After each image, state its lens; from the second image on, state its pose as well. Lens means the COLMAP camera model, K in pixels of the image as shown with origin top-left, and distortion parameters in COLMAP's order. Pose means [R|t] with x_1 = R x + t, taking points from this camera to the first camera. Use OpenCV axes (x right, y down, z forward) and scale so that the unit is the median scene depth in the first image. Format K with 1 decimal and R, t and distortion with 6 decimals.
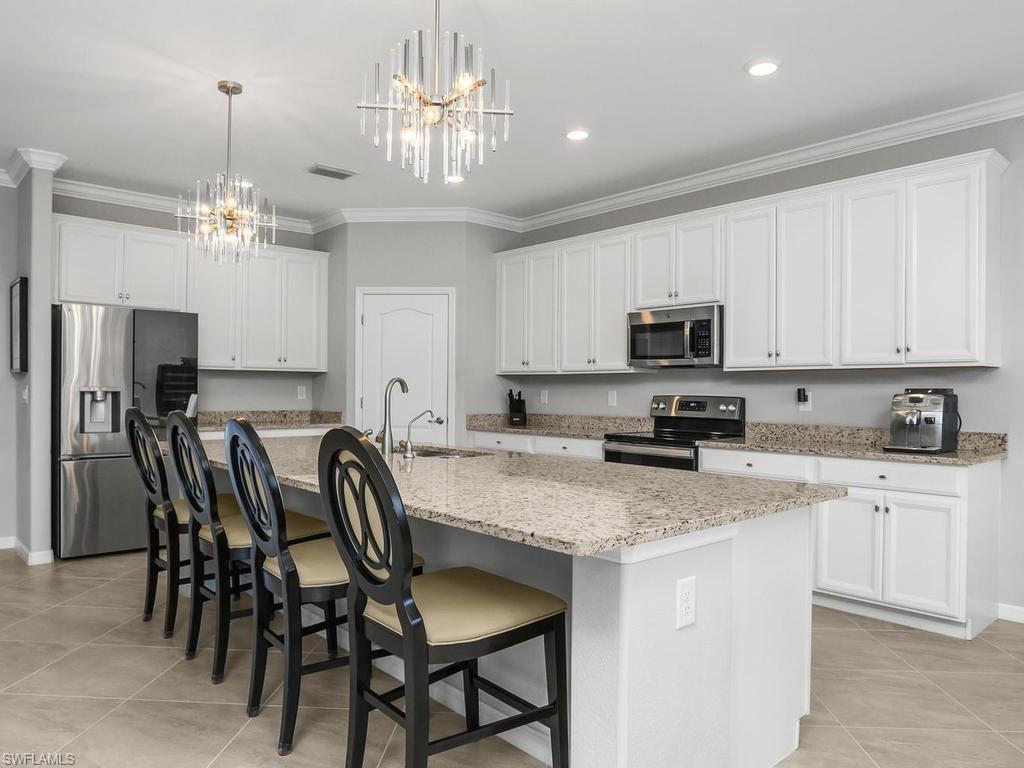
lens RADIAL K [[720.1, 0, 509.0], [0, 720.1, 388.8], [0, 0, 1]] dist [-0.004260, -0.001520]
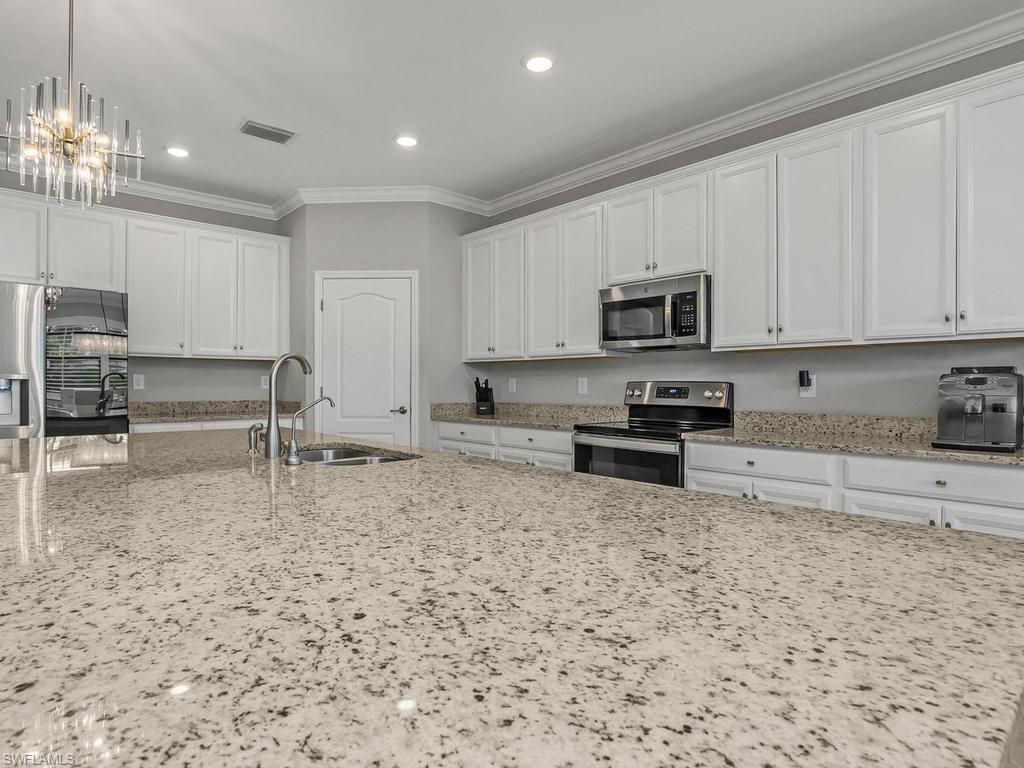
lens RADIAL K [[570.9, 0, 504.5], [0, 570.9, 385.0], [0, 0, 1]] dist [-0.010183, 0.000283]
pose [[0.999980, -0.003867, 0.004936, 0.043115], [0.003861, 0.999992, 0.001337, 0.012603], [-0.004941, -0.001318, 0.999987, 0.293397]]
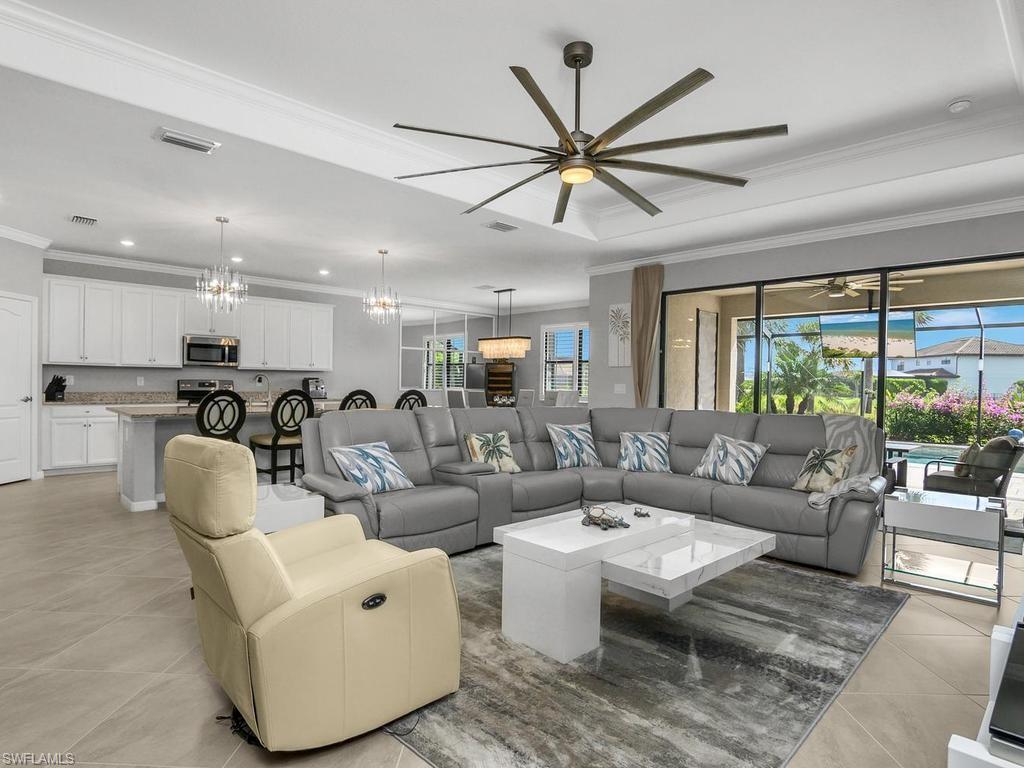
lens RADIAL K [[570.9, 0, 504.5], [0, 570.9, 385.0], [0, 0, 1]] dist [-0.010183, 0.000283]
pose [[-0.033210, -0.013101, 0.999363, -1.386972], [-0.016572, 0.999784, 0.012556, -0.010093], [-0.999311, -0.016145, -0.033420, 0.213648]]
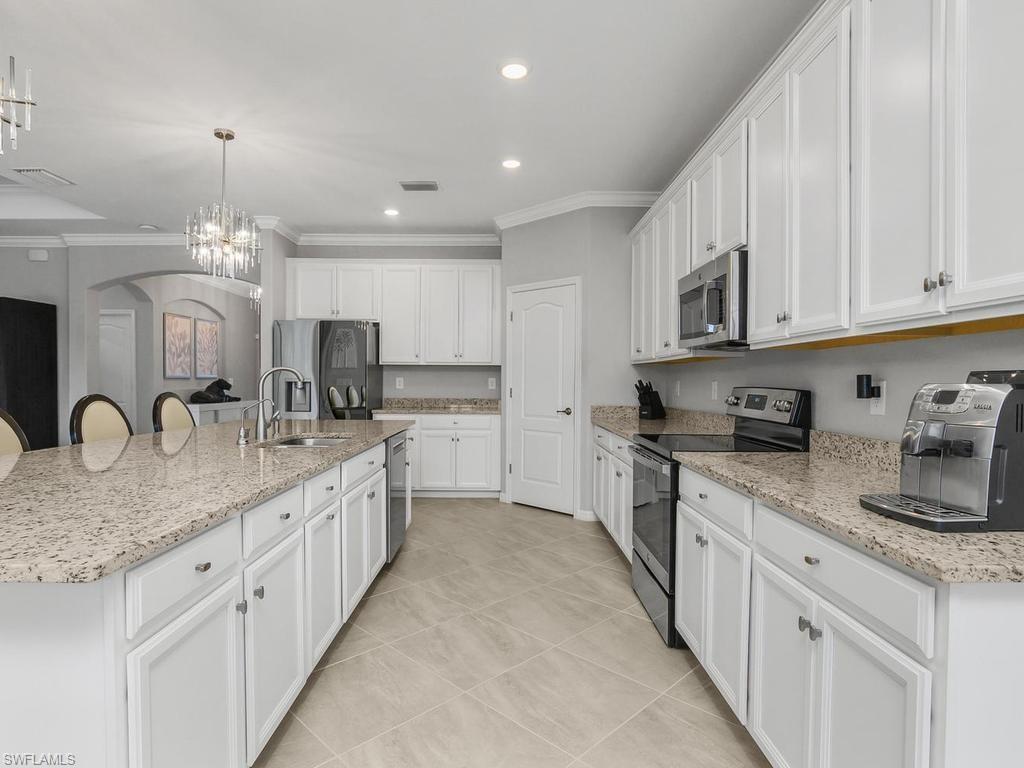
lens RADIAL K [[570.9, 0, 504.5], [0, 570.9, 385.0], [0, 0, 1]] dist [-0.010183, 0.000283]
pose [[0.749607, 0.002336, -0.661879, 0.439809], [0.001169, 0.999988, 0.004854, 0.004680], [0.661882, -0.004412, 0.749595, 0.422326]]
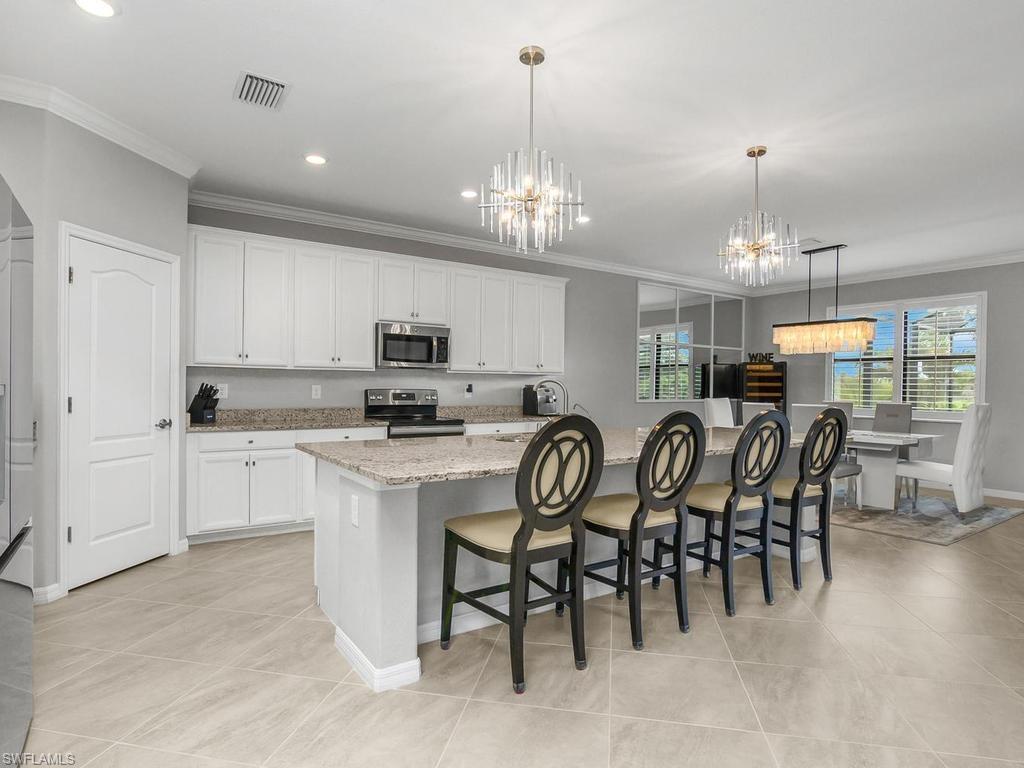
lens RADIAL K [[570.9, 0, 504.5], [0, 570.9, 385.0], [0, 0, 1]] dist [-0.010183, 0.000283]
pose [[0.127809, -0.003567, 0.991792, -0.797993], [-0.010817, 0.999929, 0.004990, -0.005741], [-0.991740, -0.011366, 0.127761, 0.675729]]
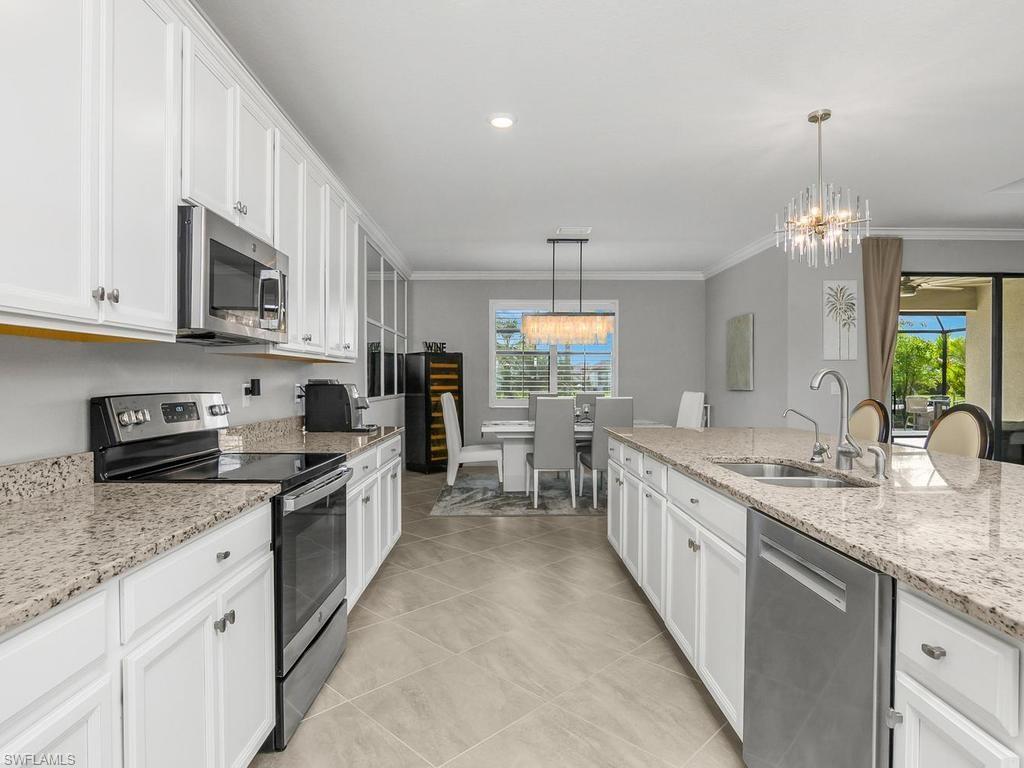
lens RADIAL K [[570.9, 0, 504.5], [0, 570.9, 385.0], [0, 0, 1]] dist [-0.010183, 0.000283]
pose [[-0.750756, -0.011187, 0.660485, -0.204257], [-0.005782, 0.999930, 0.010364, -0.001884], [-0.660555, 0.003962, -0.750768, 1.162163]]
